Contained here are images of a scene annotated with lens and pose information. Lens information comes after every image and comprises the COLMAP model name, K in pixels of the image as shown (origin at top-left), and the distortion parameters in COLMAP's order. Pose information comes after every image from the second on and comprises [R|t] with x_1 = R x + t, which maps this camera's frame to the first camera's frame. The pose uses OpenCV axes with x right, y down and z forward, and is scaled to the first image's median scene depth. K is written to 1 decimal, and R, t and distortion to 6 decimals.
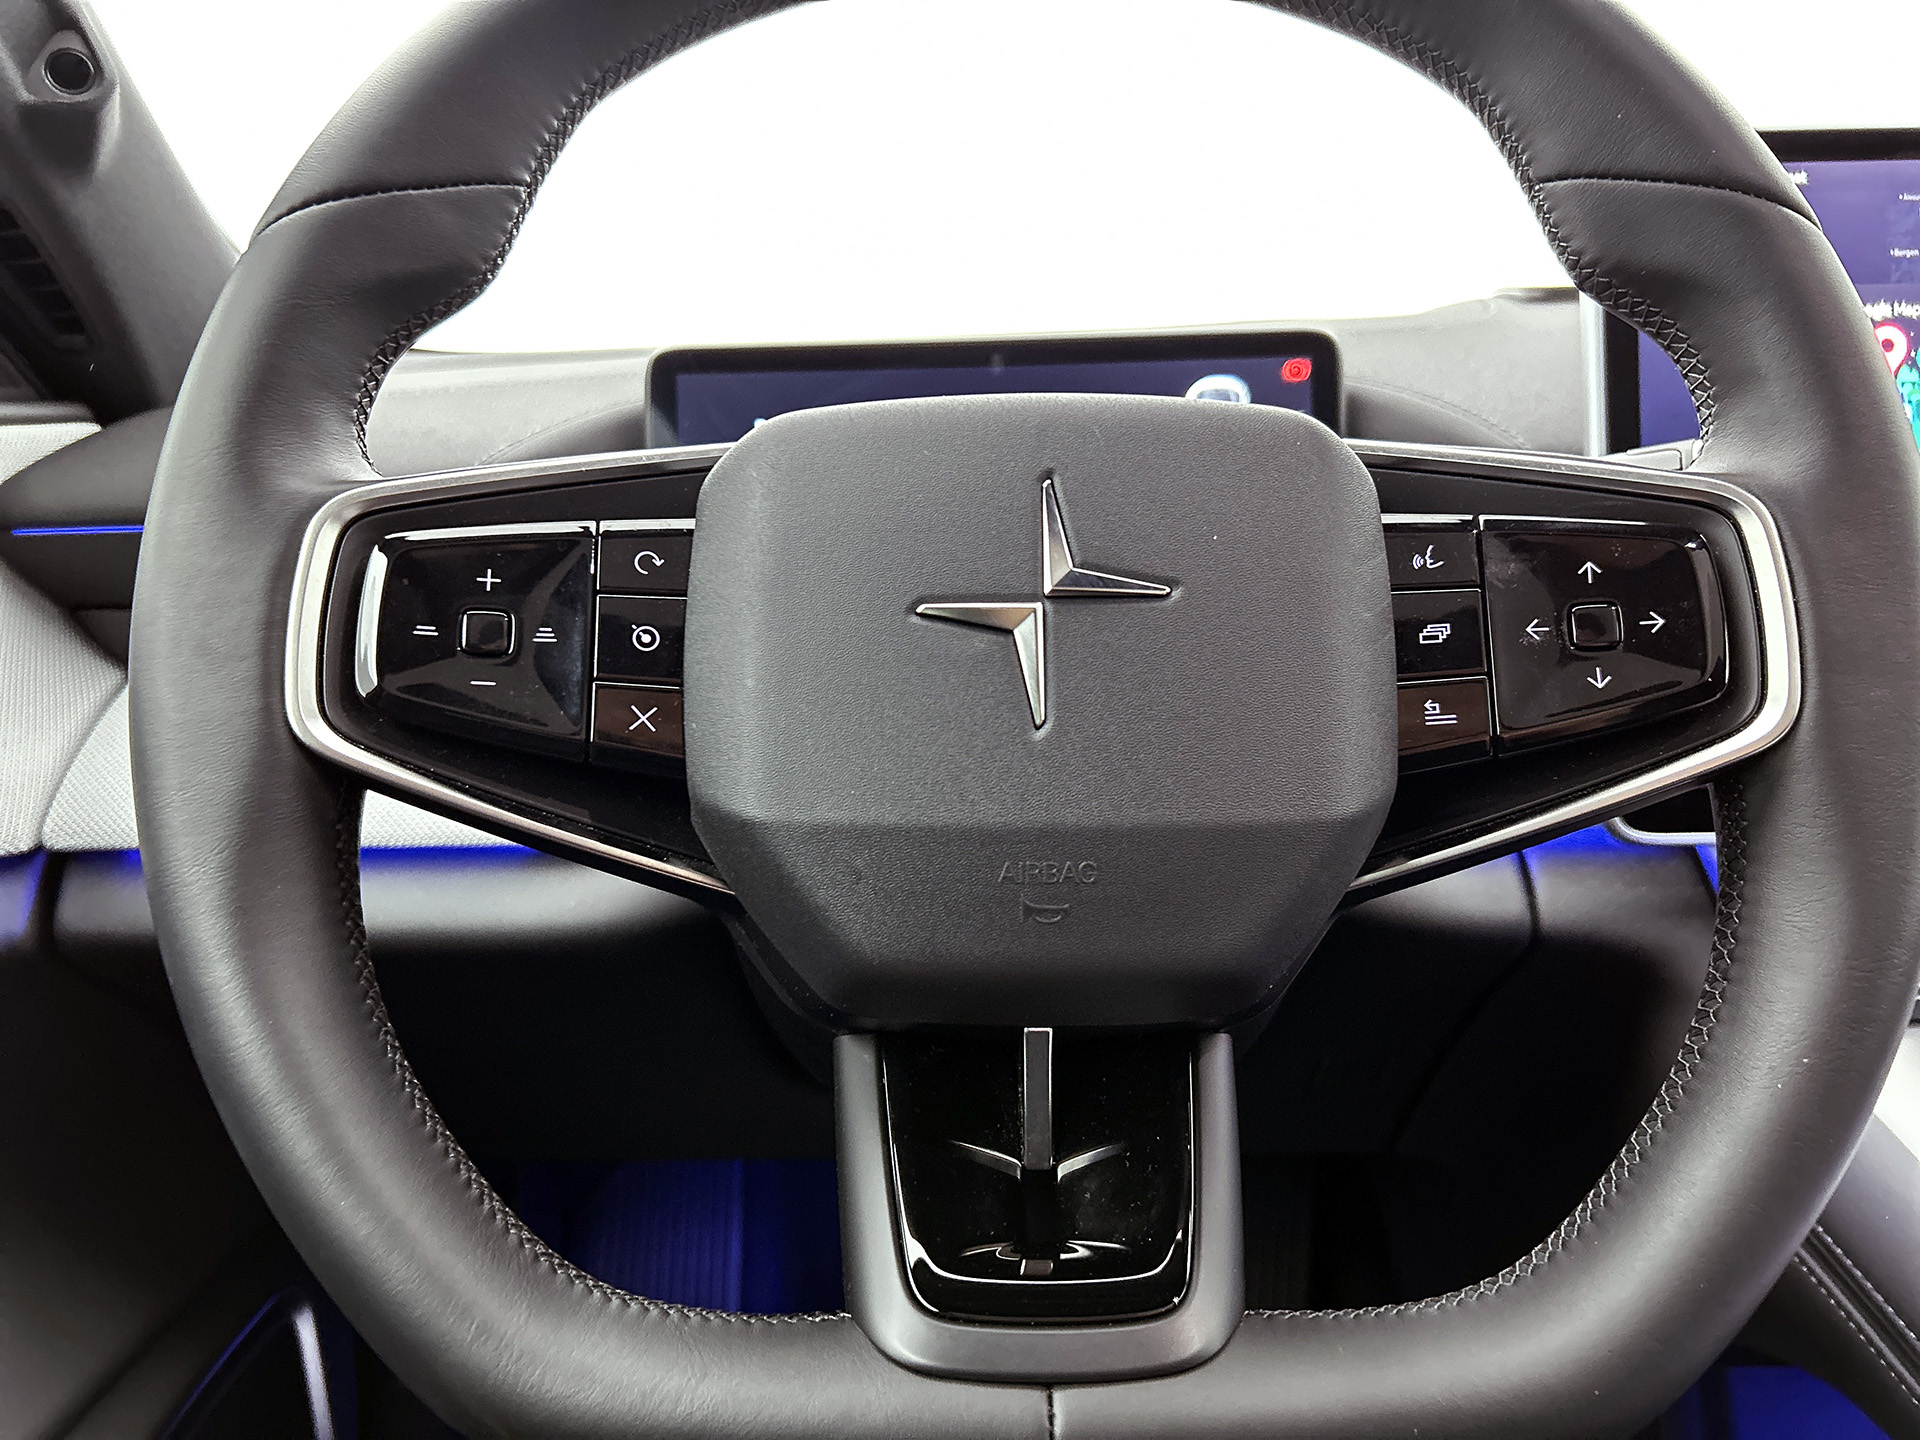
lens RADIAL K [[1432.5, 0, 1007.3], [0, 1432.5, 778.6], [0, 0, 1]] dist [0.045671, -0.049853]
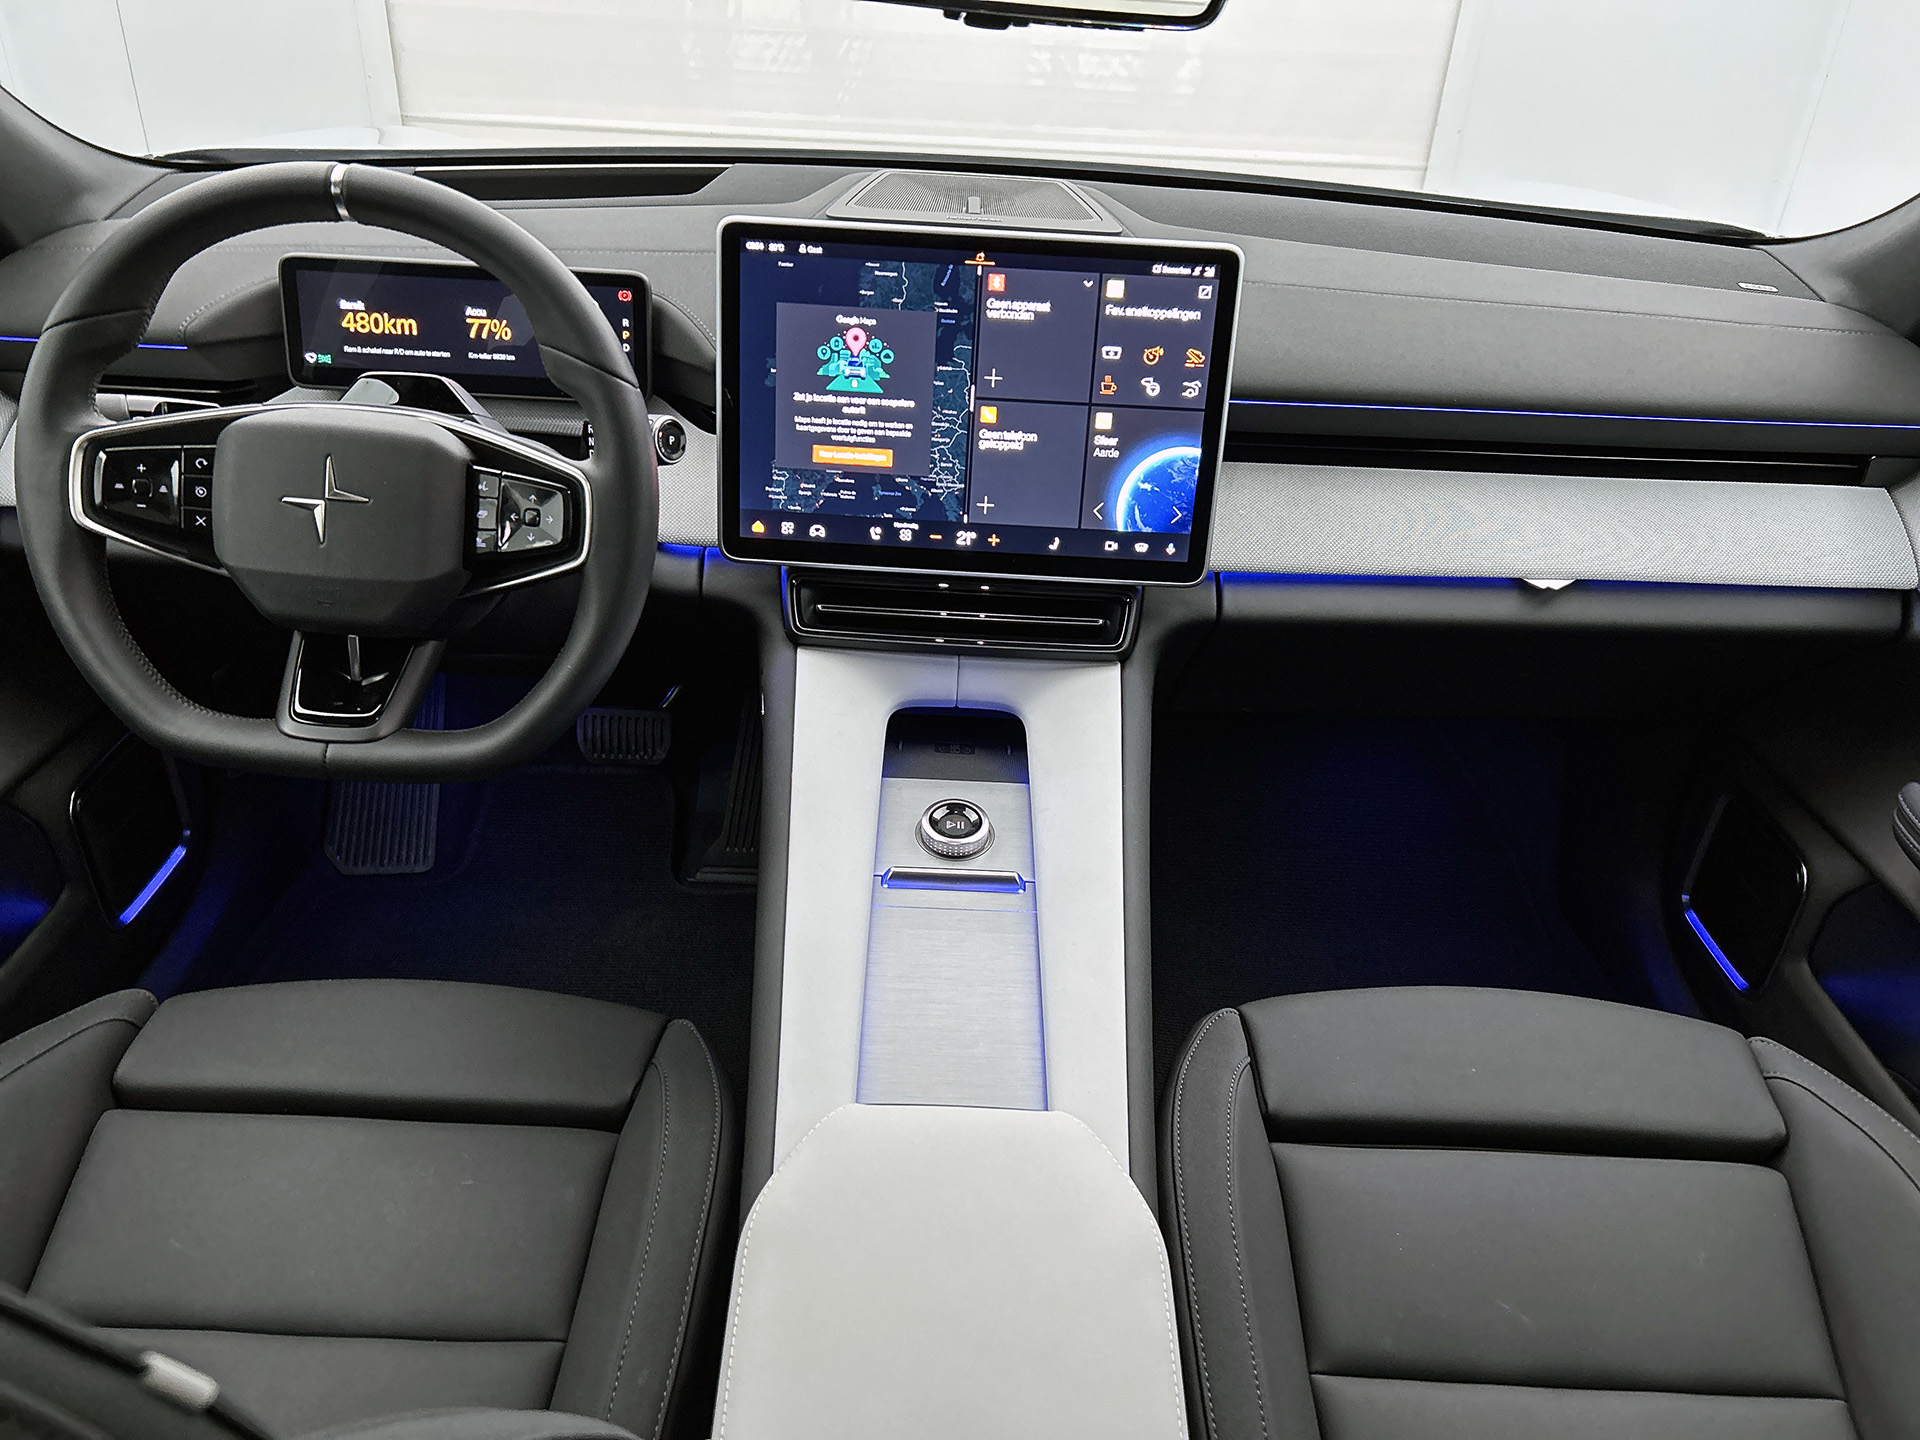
lens RADIAL K [[1432.5, 0, 934.0], [0, 1432.5, 735.3], [0, 0, 1]] dist [0.045671, -0.049853]
pose [[0.997062, 0.073092, 0.022903, 1.183213], [-0.076561, 0.941832, 0.327247, -0.698736], [0.002348, -0.328039, 0.944661, -1.882982]]
